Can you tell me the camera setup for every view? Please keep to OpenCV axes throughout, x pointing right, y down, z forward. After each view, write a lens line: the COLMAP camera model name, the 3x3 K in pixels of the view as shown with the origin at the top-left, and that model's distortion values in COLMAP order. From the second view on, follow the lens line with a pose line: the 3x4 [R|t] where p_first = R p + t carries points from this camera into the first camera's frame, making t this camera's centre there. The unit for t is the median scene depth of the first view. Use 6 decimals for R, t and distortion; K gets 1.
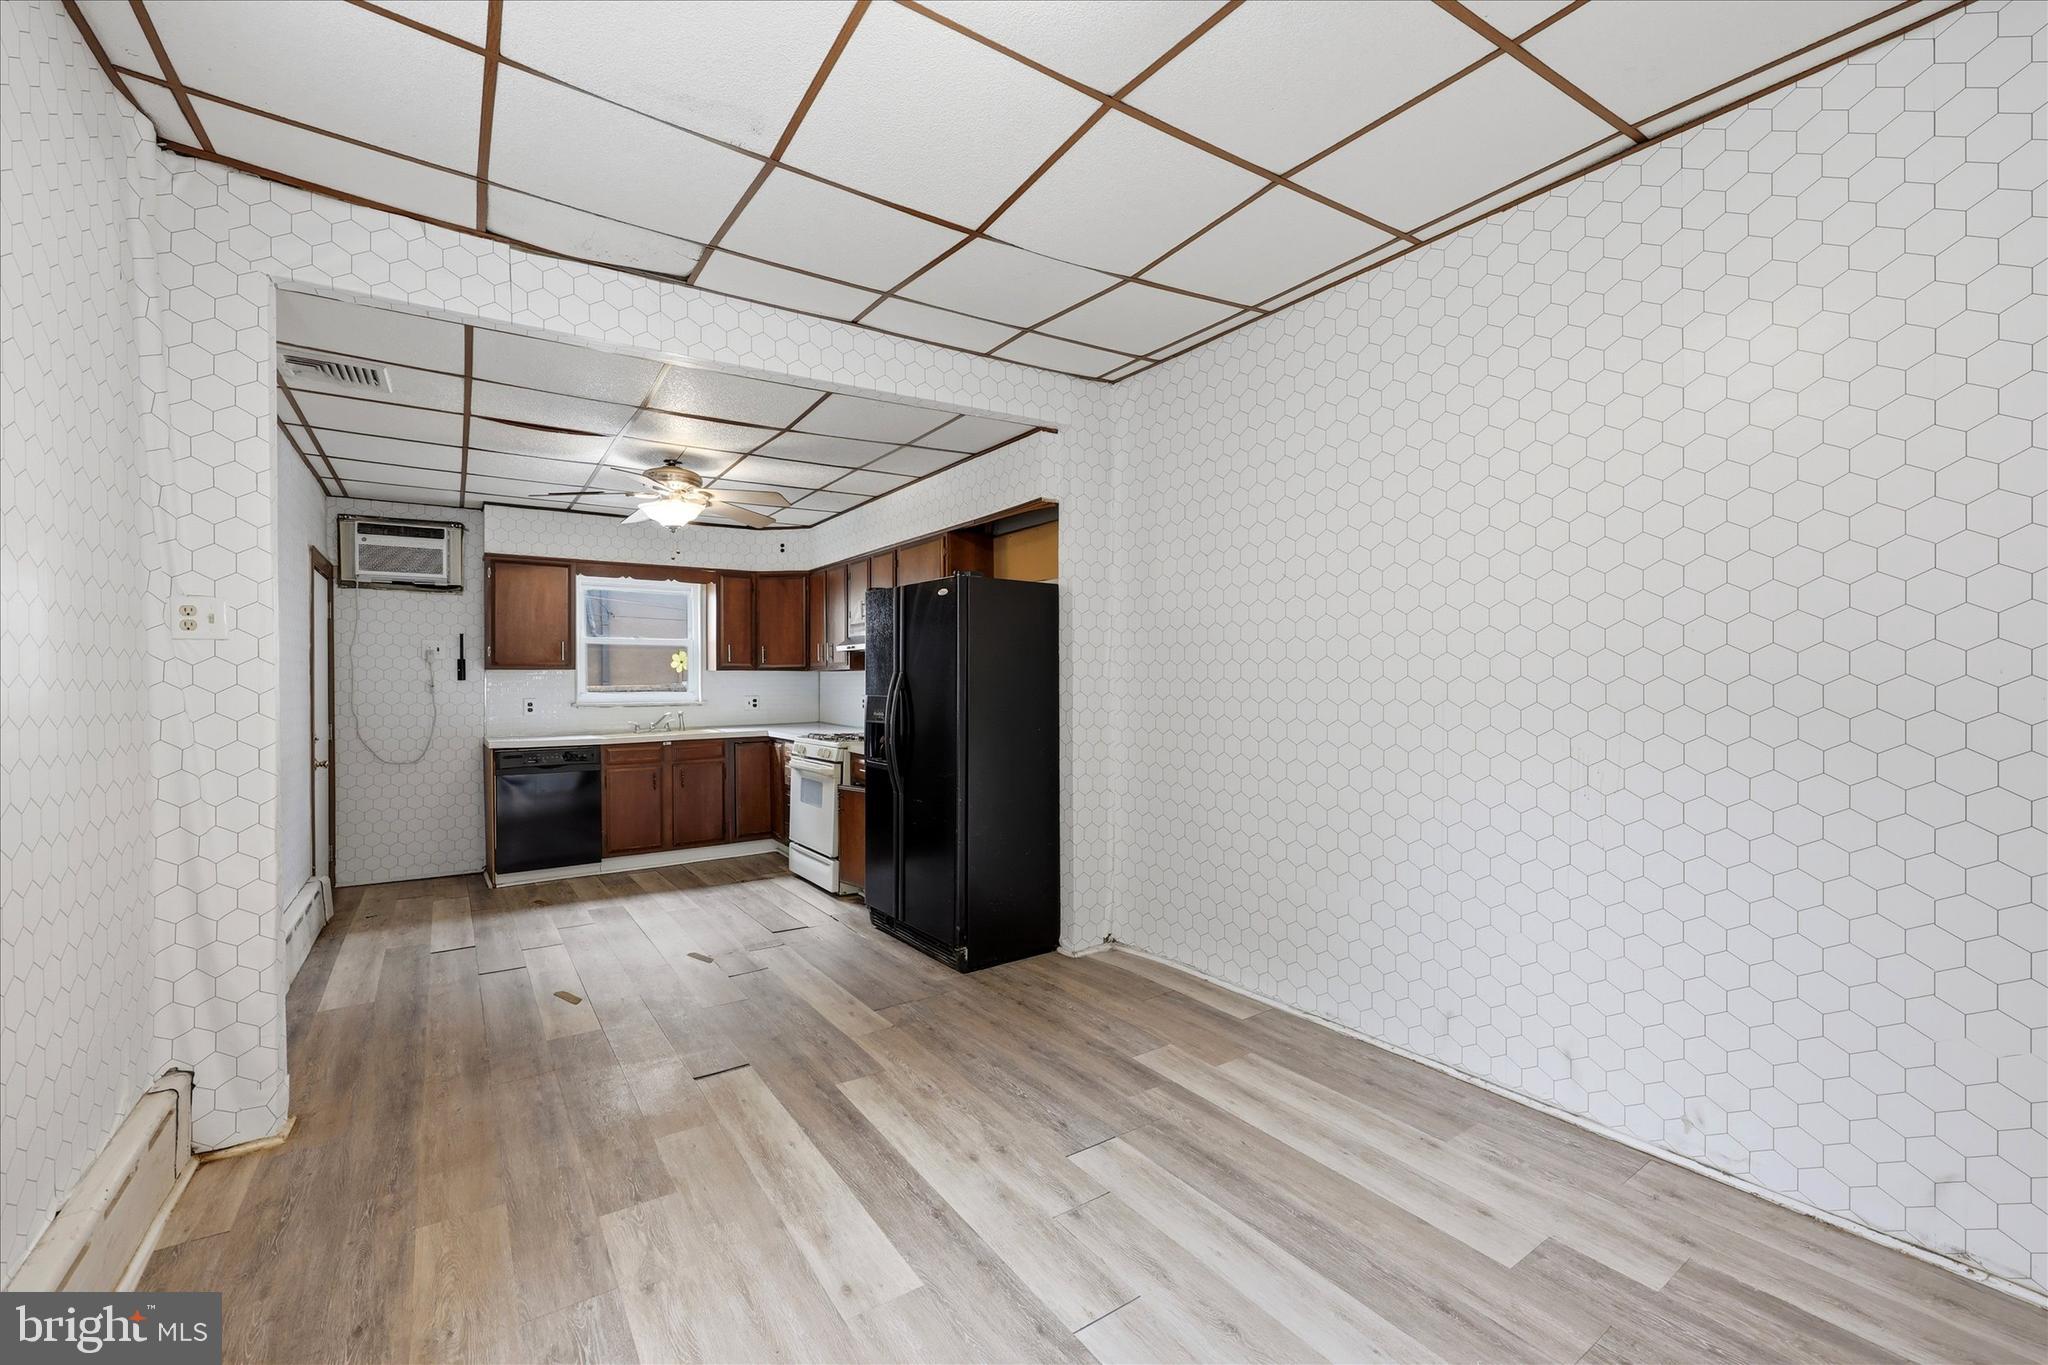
lens RADIAL K [[836.2, 0, 1017.3], [0, 836.2, 682.8], [0, 0, 1]] dist [-0.000419, -0.000028]
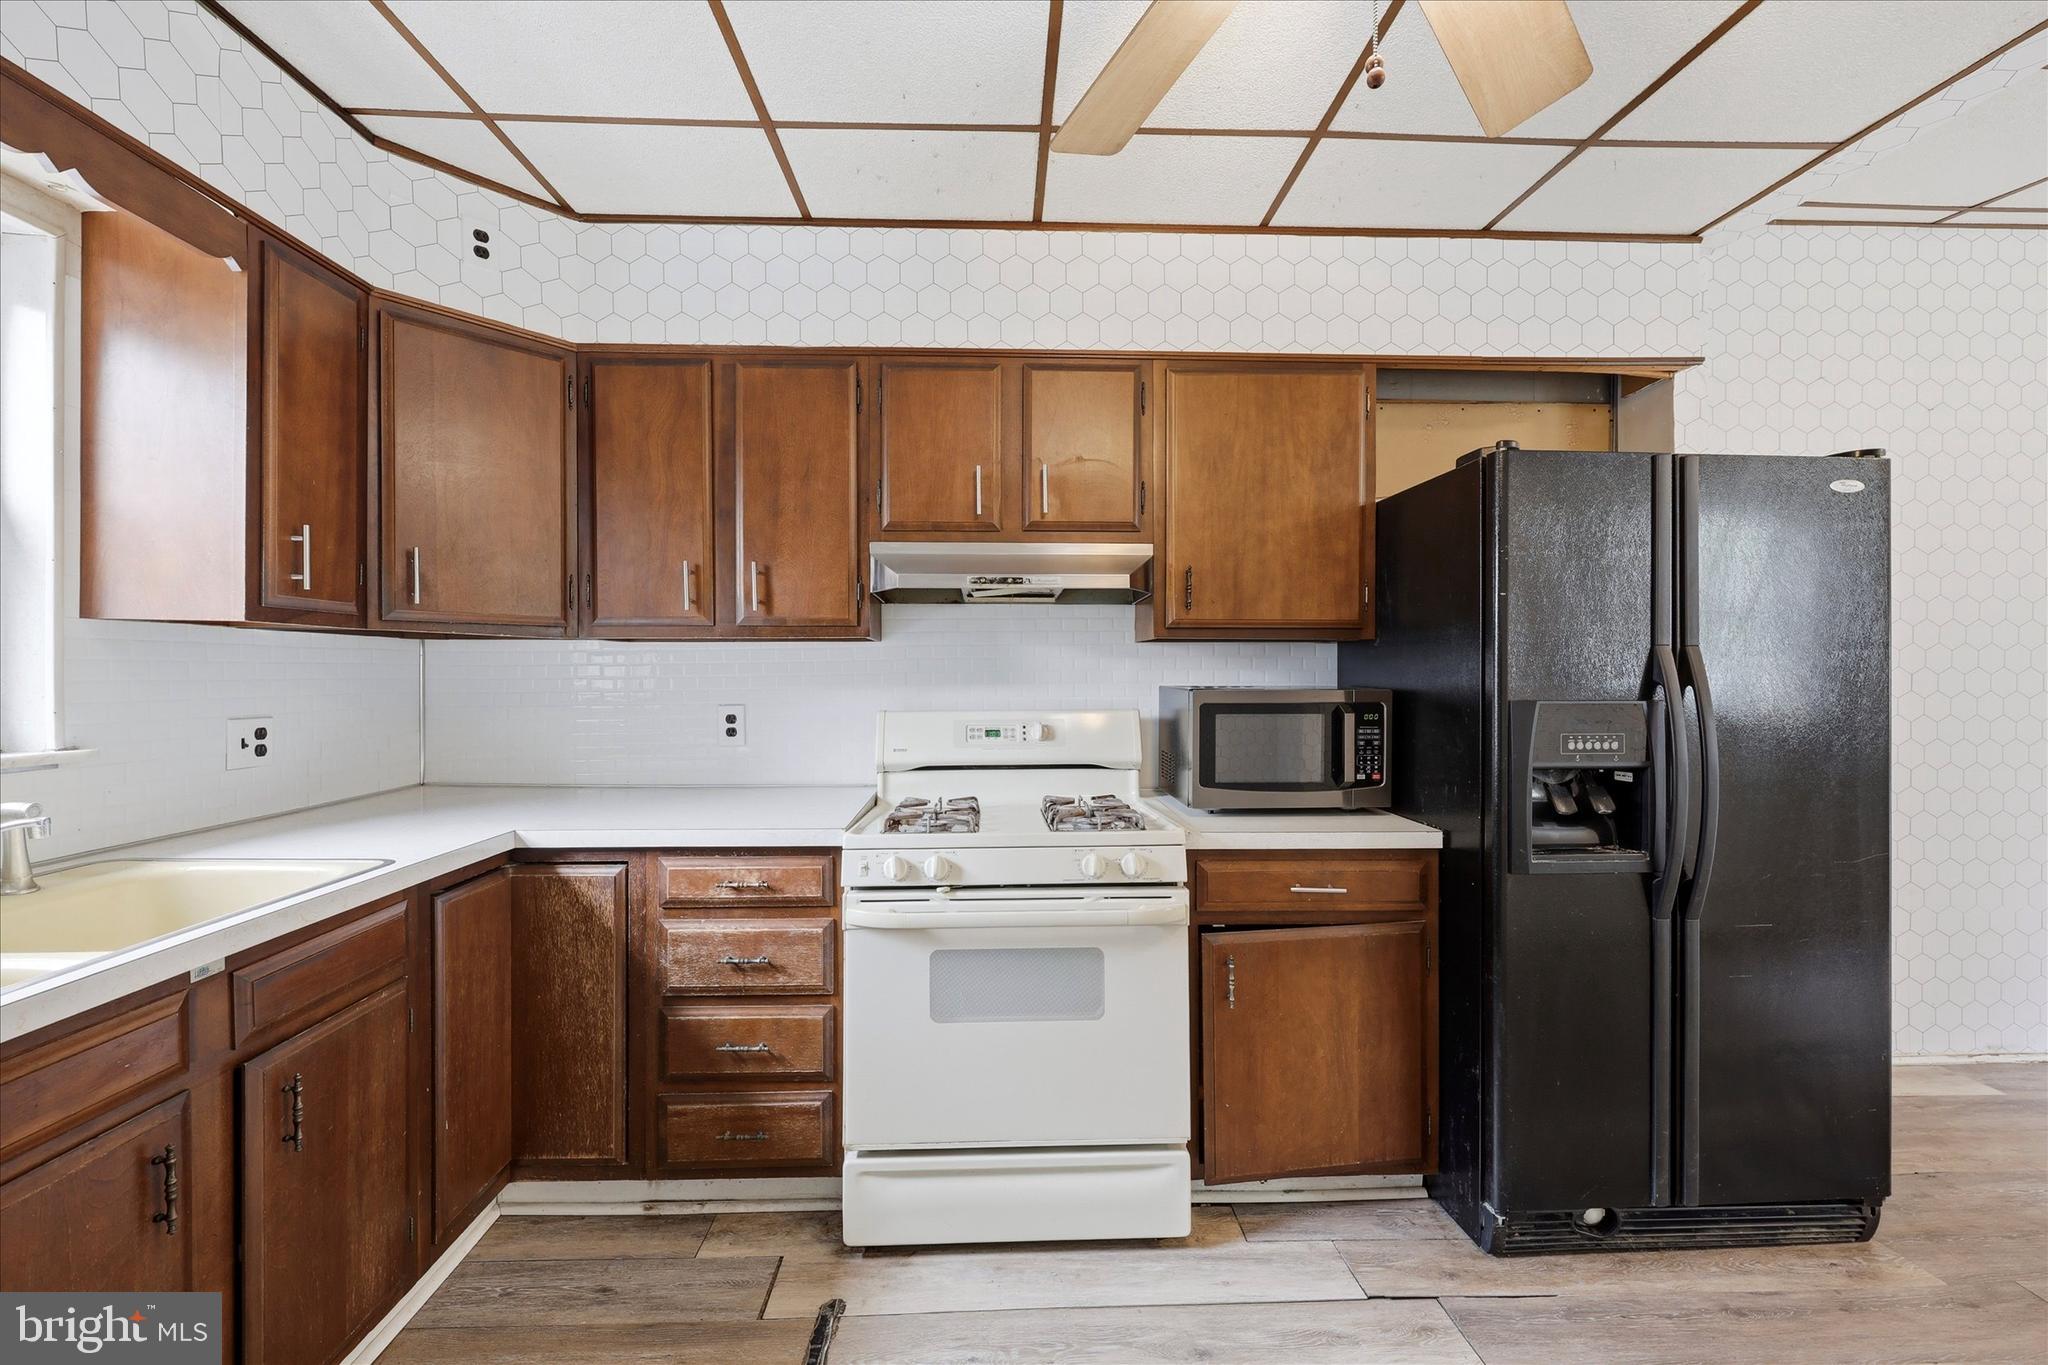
lens RADIAL K [[836.2, 0, 1021.1], [0, 836.2, 677.5], [0, 0, 1]] dist [-0.000419, -0.000028]
pose [[0.536512, -0.001431, 0.843891, -0.576527], [0.000249, 0.999999, 0.001538, 0.002063], [-0.843893, -0.000615, 0.536512, 0.867379]]
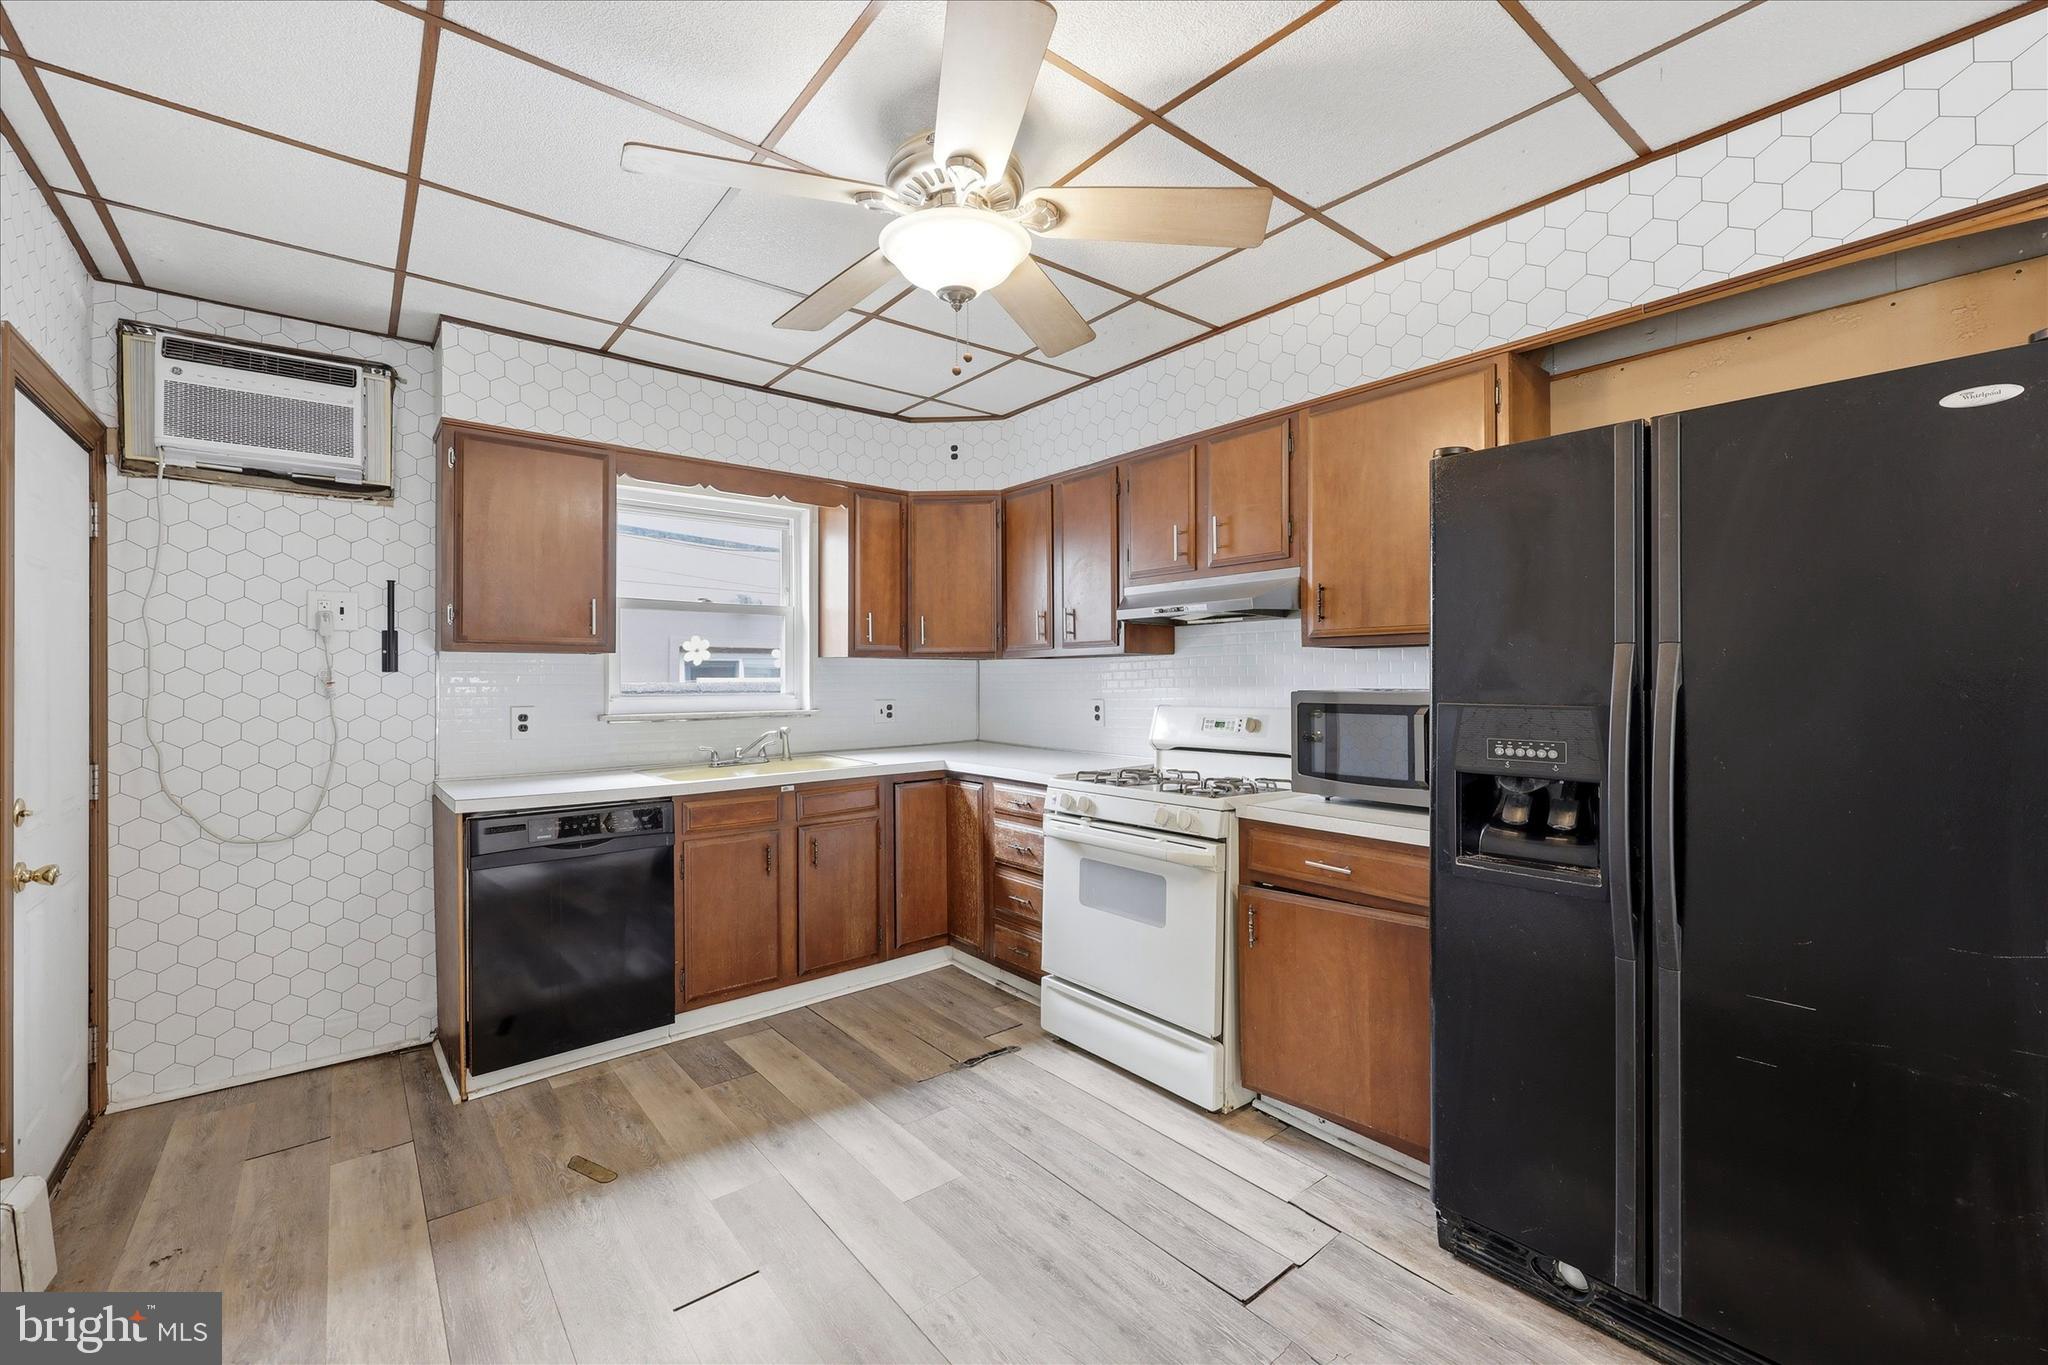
lens RADIAL K [[836.2, 0, 1024.0], [0, 836.2, 676.8], [0, 0, 1]] dist [-0.000419, -0.000028]
pose [[0.996513, 0.000575, 0.083434, -0.371054], [-0.000085, 0.999983, -0.005877, 0.003256], [-0.083436, 0.005849, 0.996496, 0.528957]]
